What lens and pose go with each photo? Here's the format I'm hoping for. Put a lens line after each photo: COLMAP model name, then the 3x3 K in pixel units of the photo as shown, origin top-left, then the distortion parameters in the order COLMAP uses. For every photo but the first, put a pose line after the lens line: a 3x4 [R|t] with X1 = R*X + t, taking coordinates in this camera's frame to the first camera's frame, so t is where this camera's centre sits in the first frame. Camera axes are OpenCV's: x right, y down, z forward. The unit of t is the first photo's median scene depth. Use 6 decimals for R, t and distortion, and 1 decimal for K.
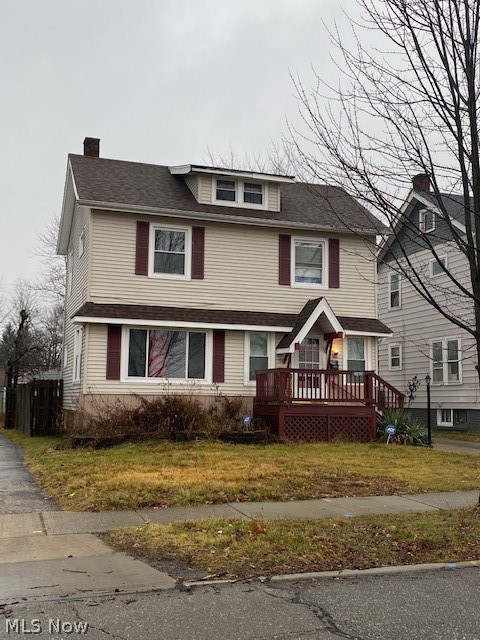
lens RADIAL K [[731.3, 0, 239.1], [0, 731.3, 319.6], [0, 0, 1]] dist [0.040388, 0.000000]
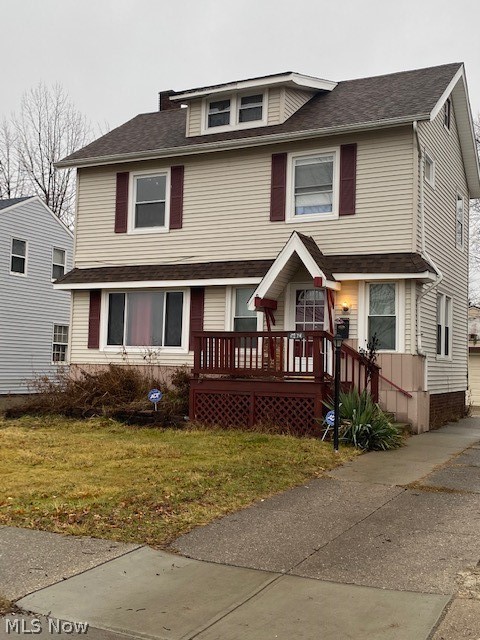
lens RADIAL K [[731.3, 0, 236.2], [0, 731.3, 326.4], [0, 0, 1]] dist [0.040388, 0.000000]
pose [[0.691725, -0.033746, -0.721372, 0.594814], [0.067551, 0.997551, 0.018109, 0.046400], [0.718994, -0.061256, 0.692311, 0.457408]]
